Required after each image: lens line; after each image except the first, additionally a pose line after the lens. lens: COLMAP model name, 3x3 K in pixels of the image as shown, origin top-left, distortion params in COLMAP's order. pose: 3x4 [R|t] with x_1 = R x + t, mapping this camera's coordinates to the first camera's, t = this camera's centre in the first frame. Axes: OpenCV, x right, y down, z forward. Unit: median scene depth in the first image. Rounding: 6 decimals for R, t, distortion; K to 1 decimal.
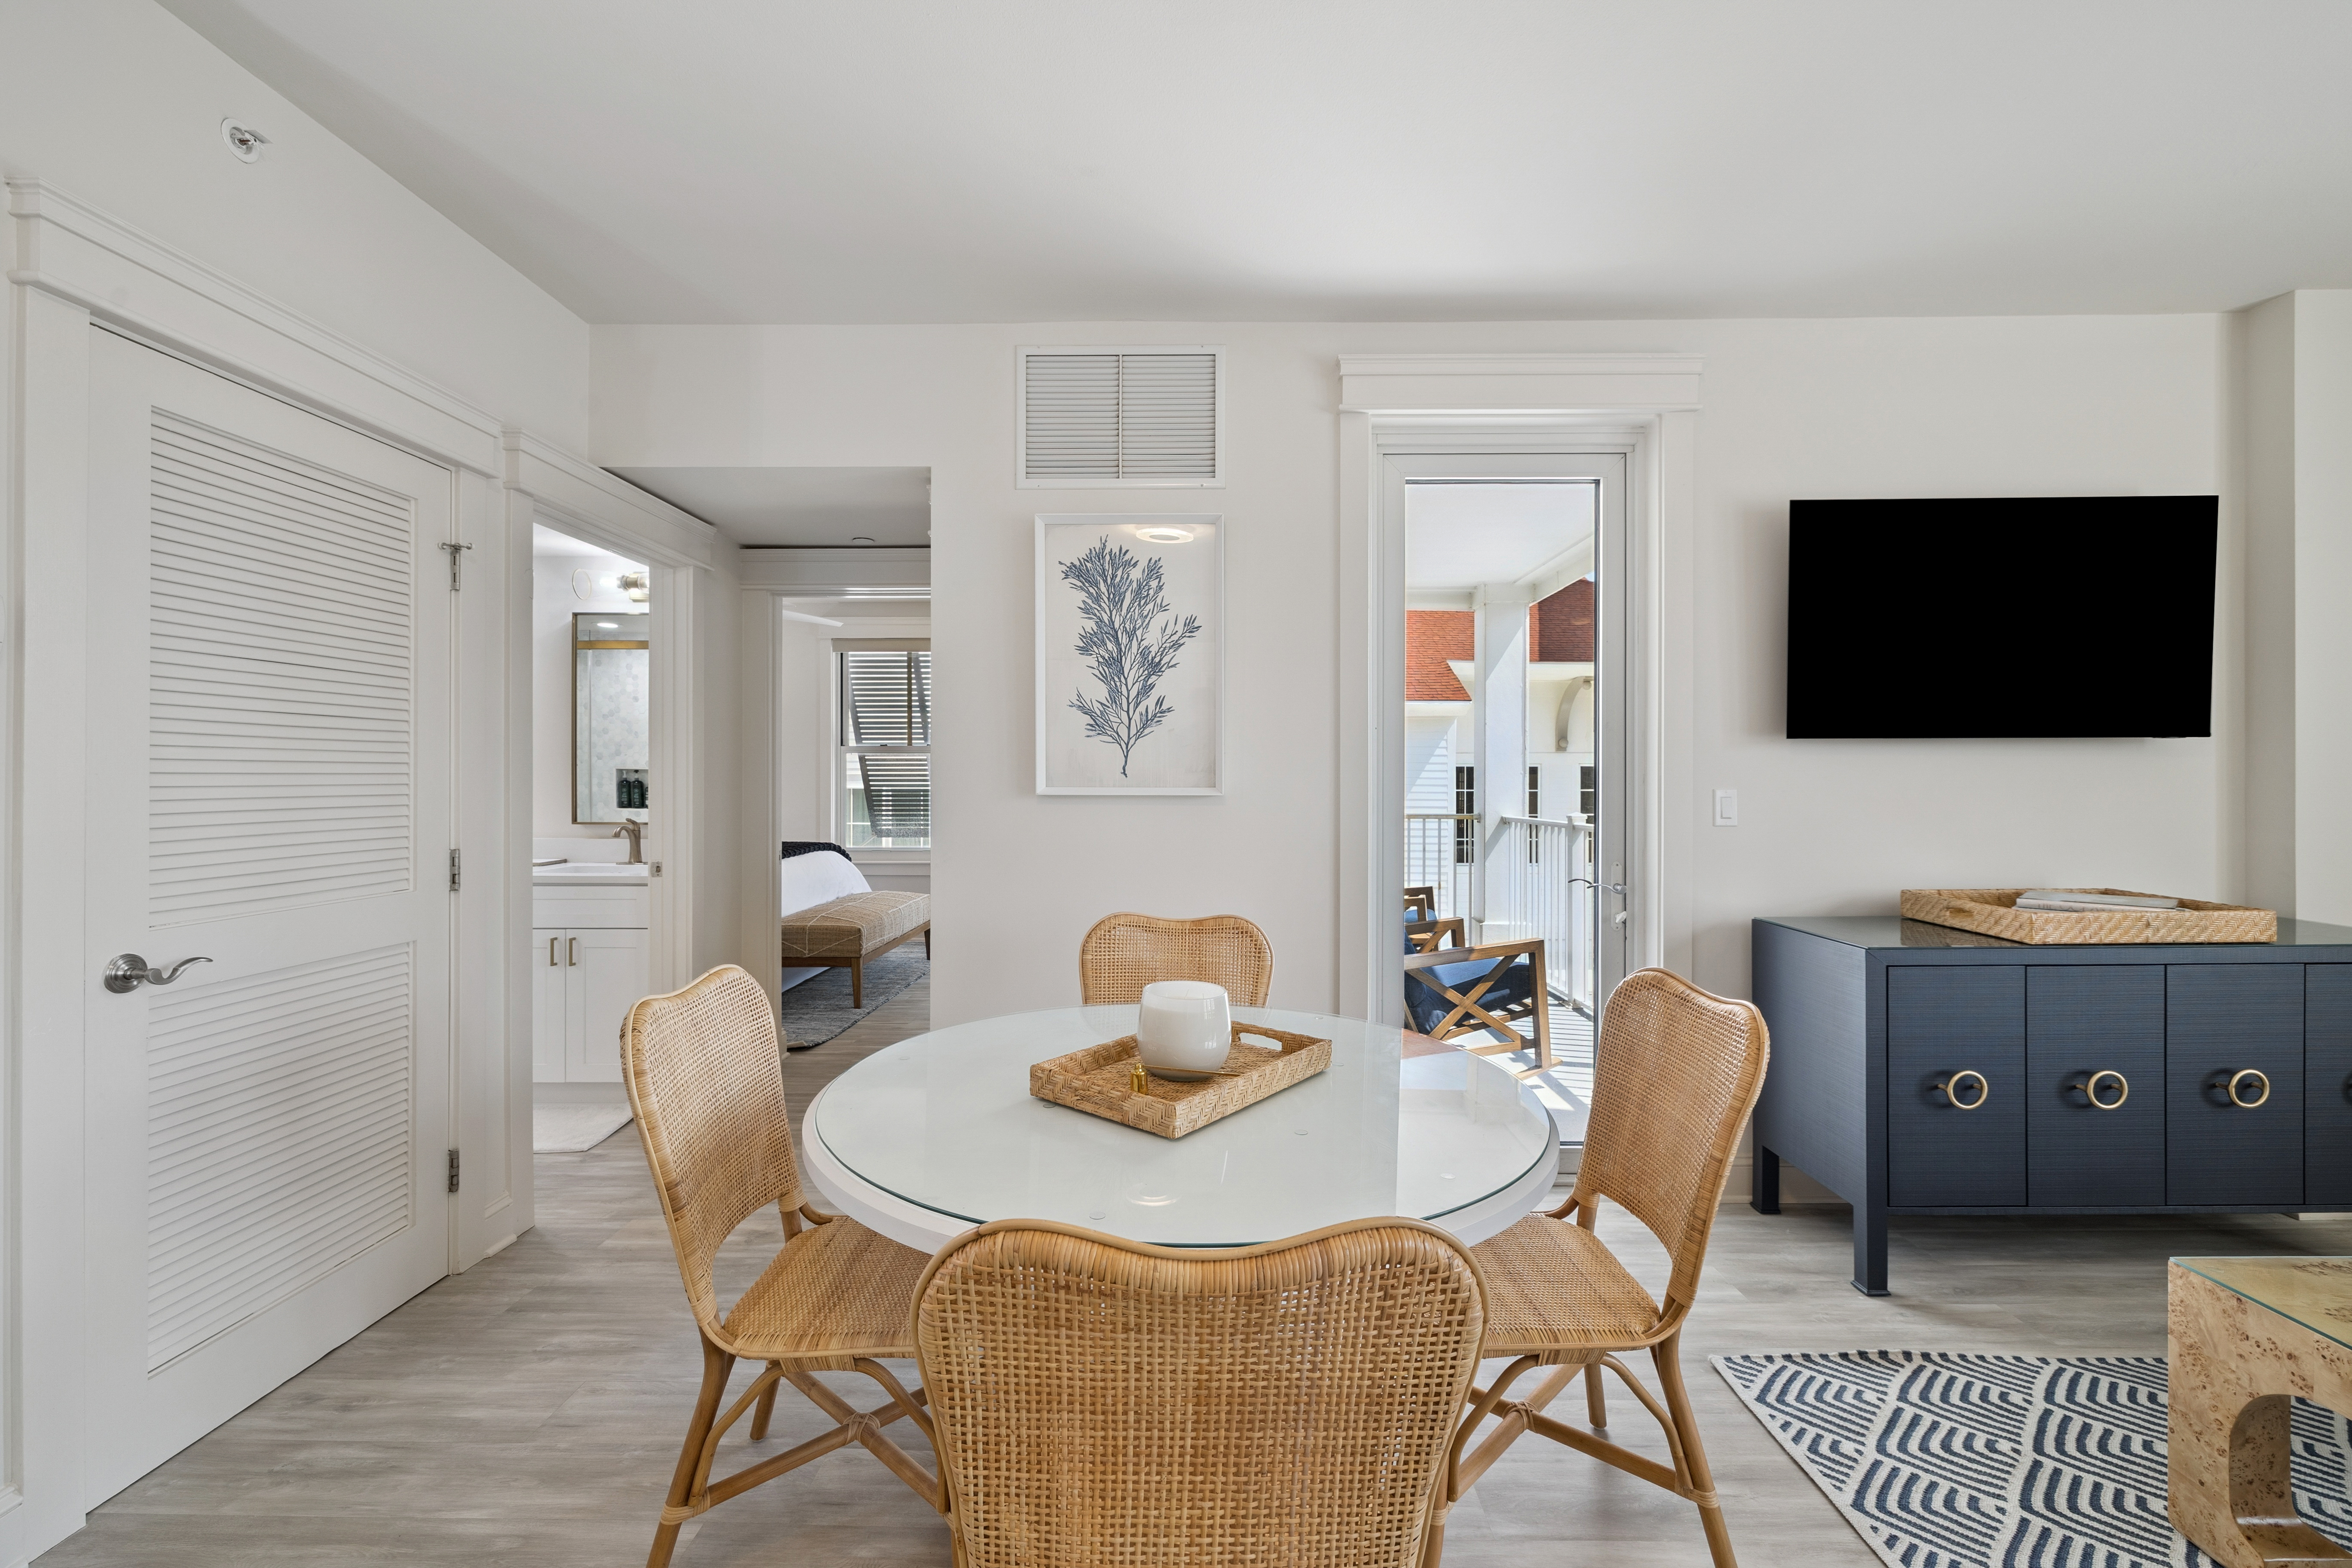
lens RADIAL K [[982.1, 0, 1177.2], [0, 982.1, 778.2], [0, 0, 1]] dist [-0.002960, 0.000321]
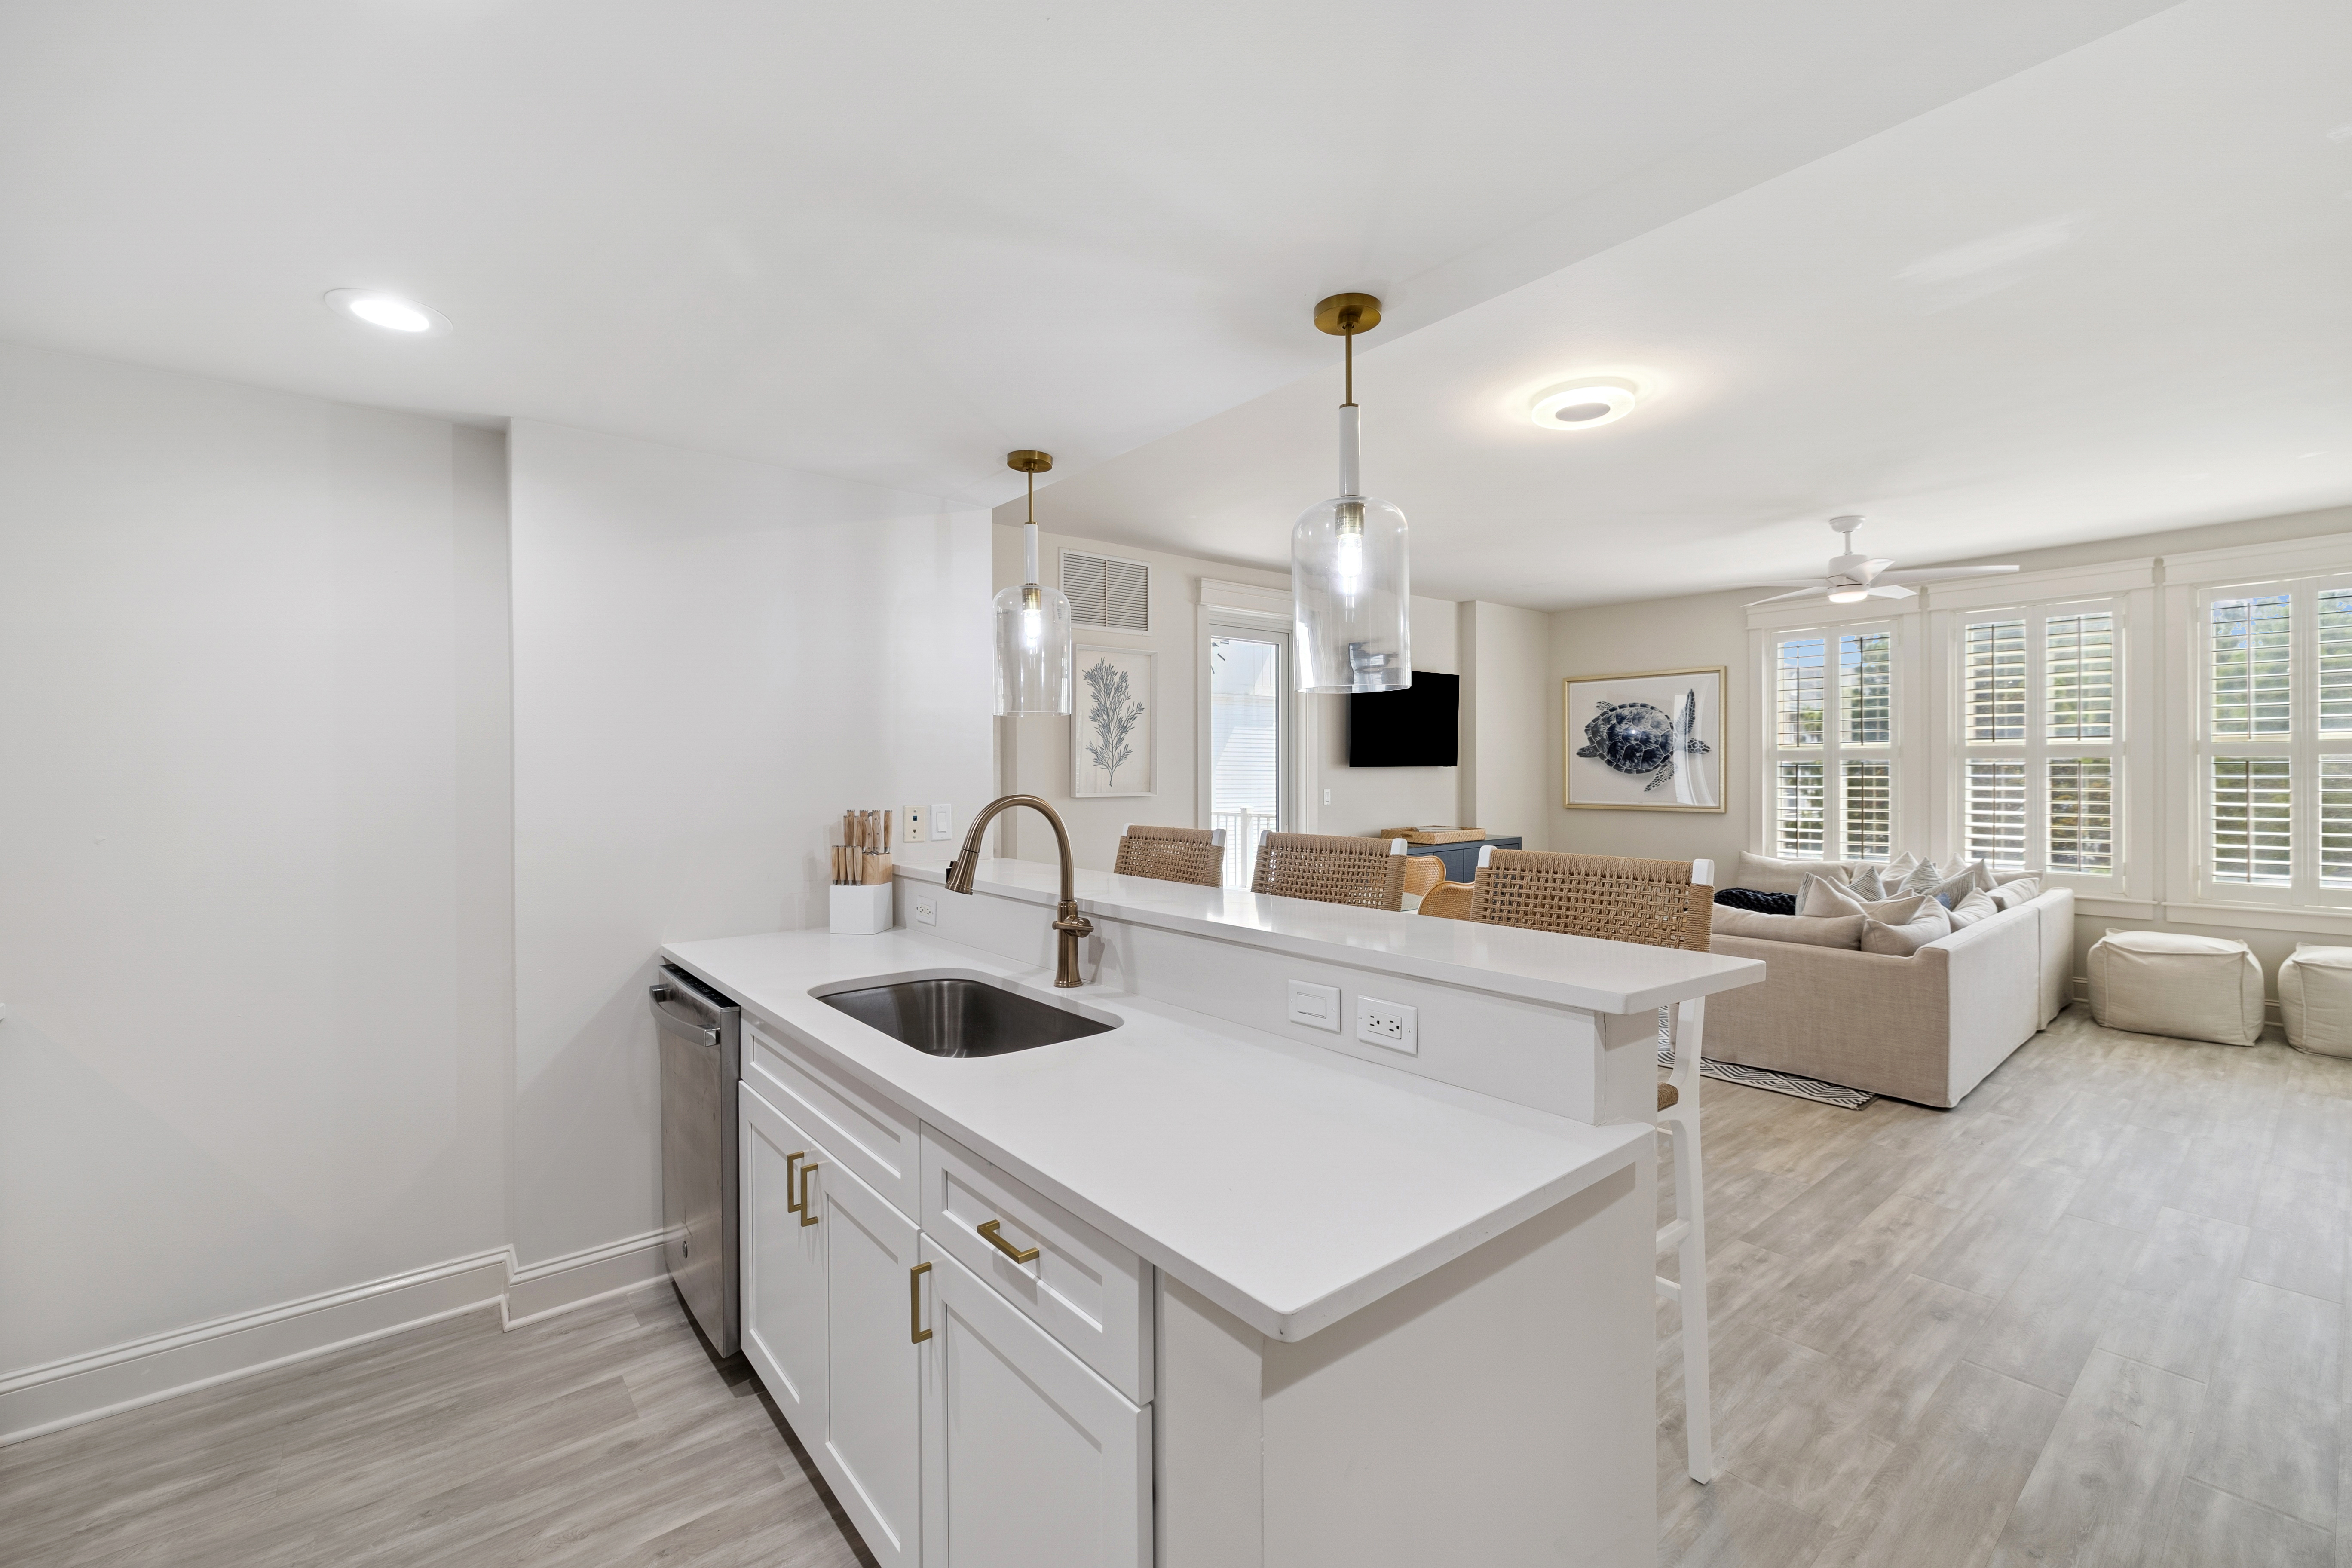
lens RADIAL K [[982.1, 0, 1188.4], [0, 982.1, 772.0], [0, 0, 1]] dist [-0.002960, 0.000321]
pose [[0.762683, -0.003765, 0.646761, -1.155844], [0.003830, 0.999992, 0.001305, -0.031456], [-0.646761, 0.001482, 0.762691, -0.526246]]
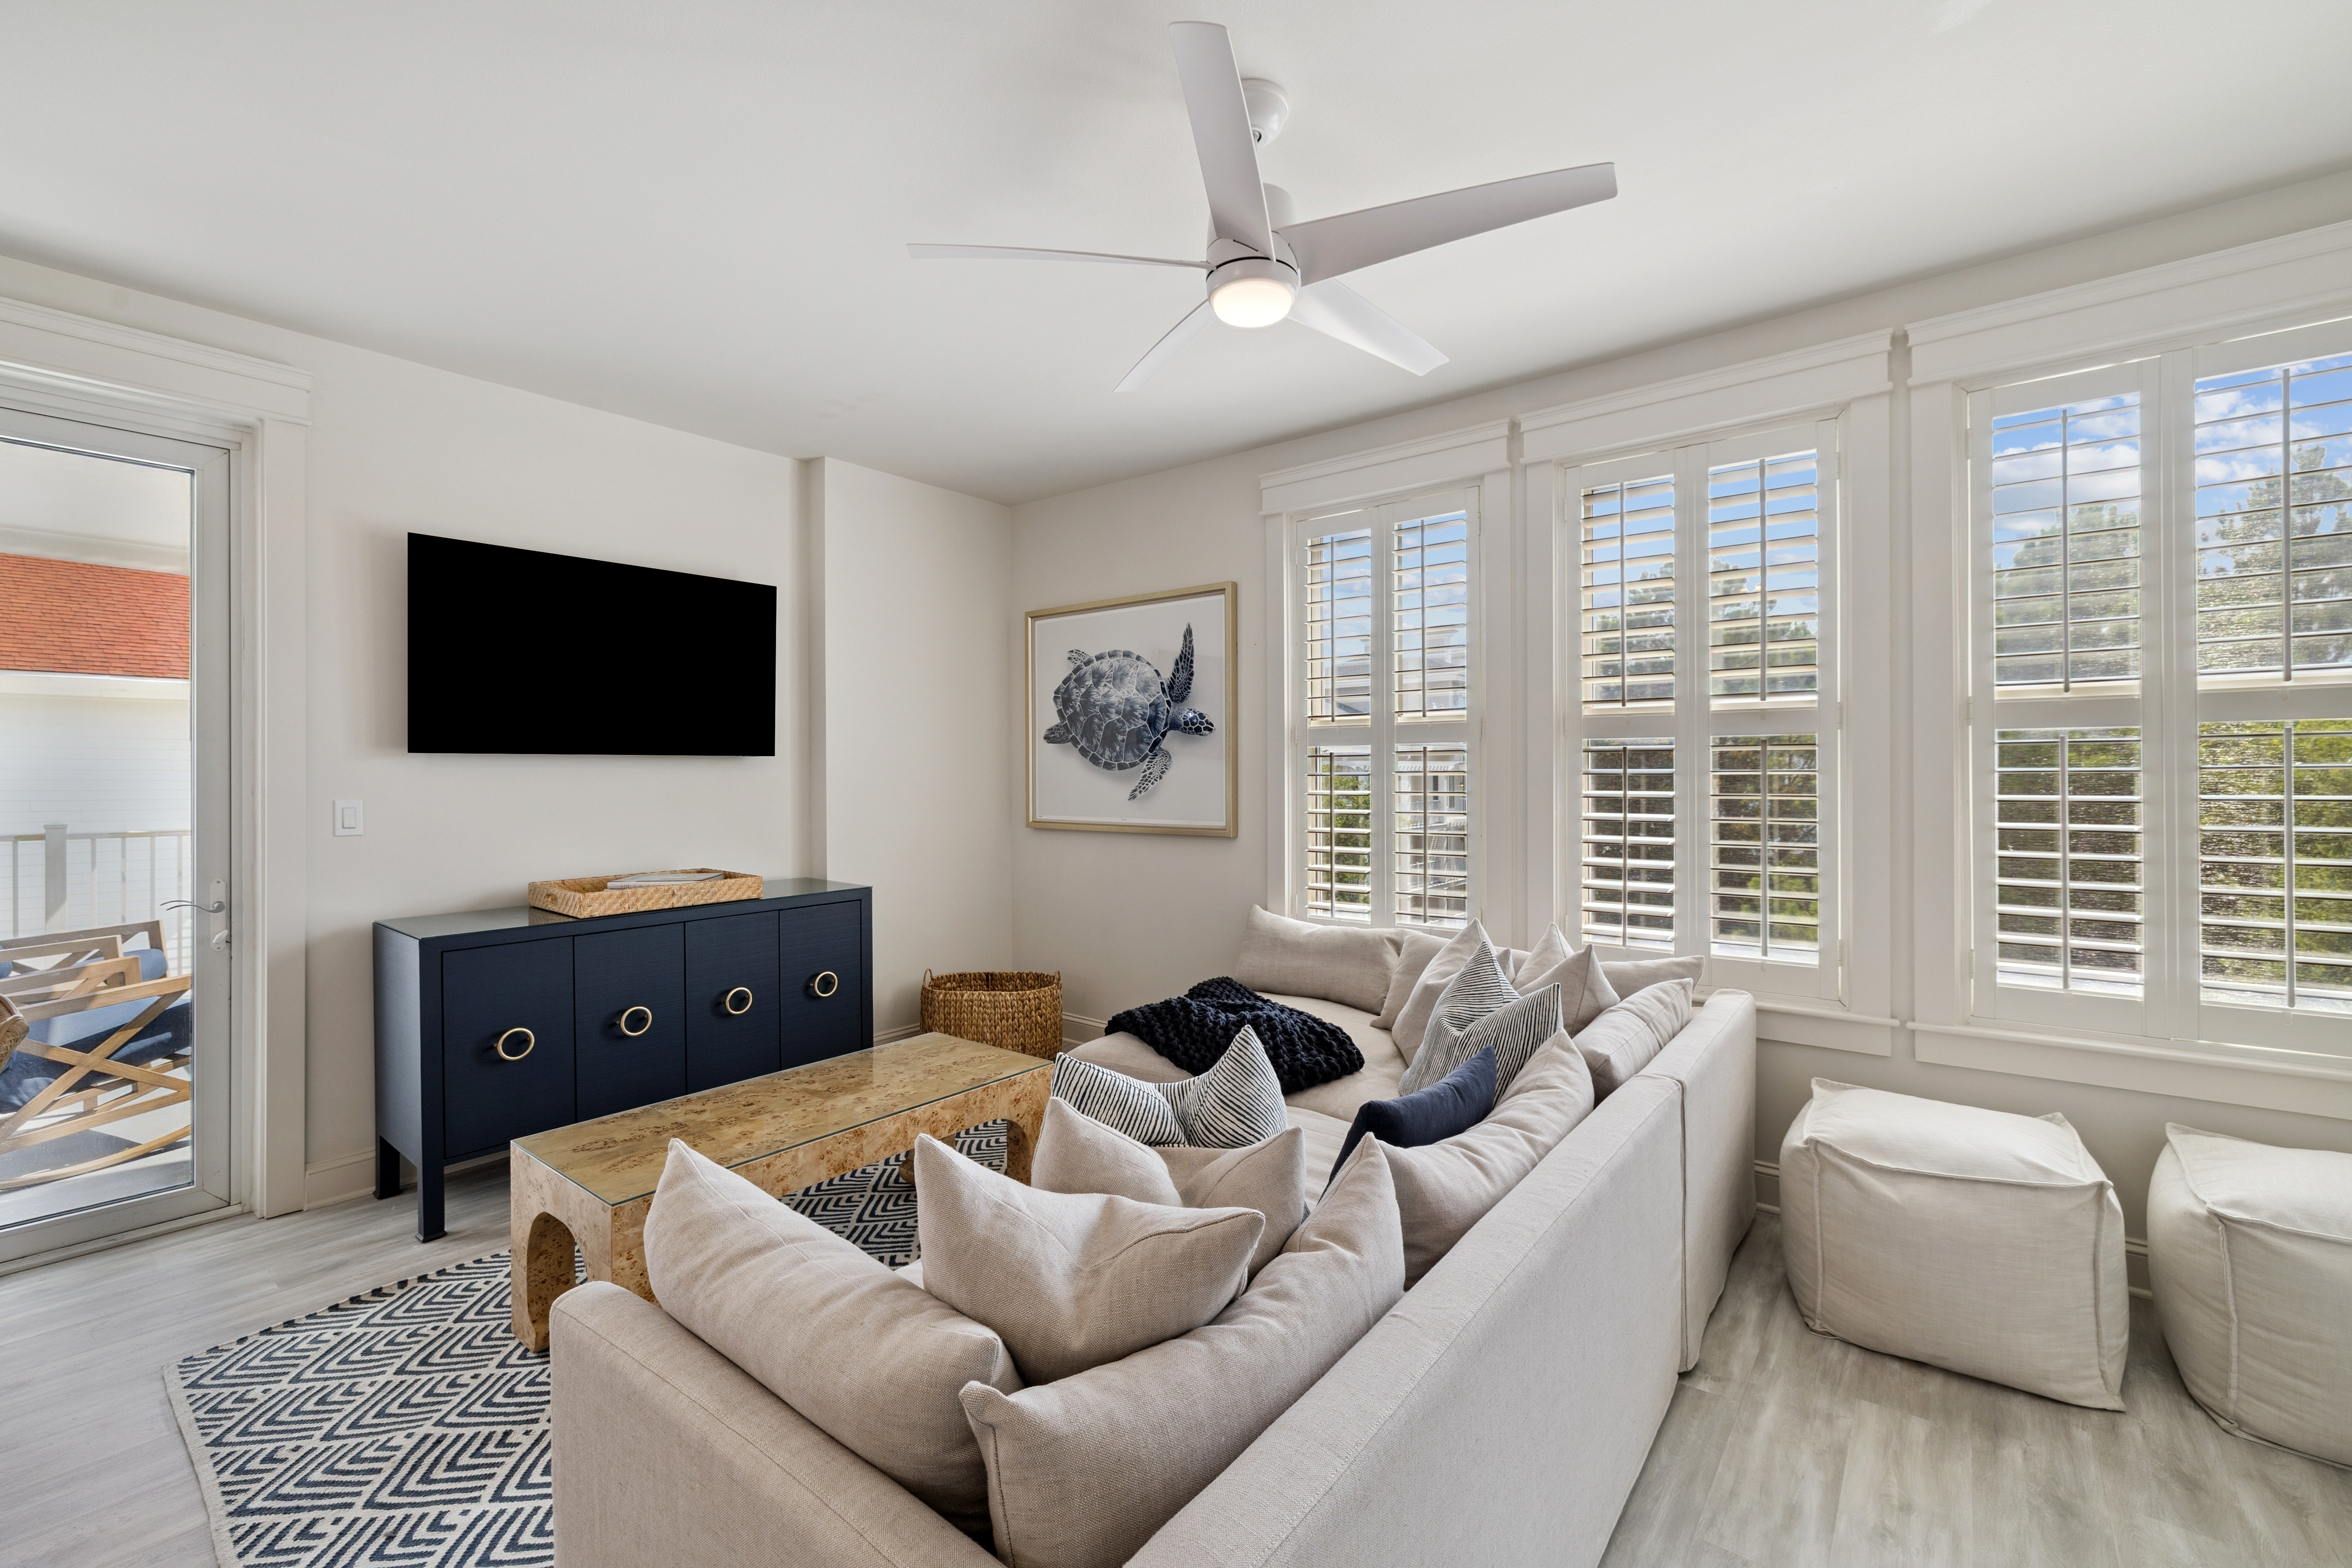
lens RADIAL K [[982.1, 0, 1191.2], [0, 982.1, 775.5], [0, 0, 1]] dist [-0.002960, 0.000321]
pose [[0.606858, -0.002997, 0.794804, 0.278557], [0.003817, 0.999992, 0.000856, -0.011960], [-0.794801, 0.002514, 0.606865, -0.332612]]
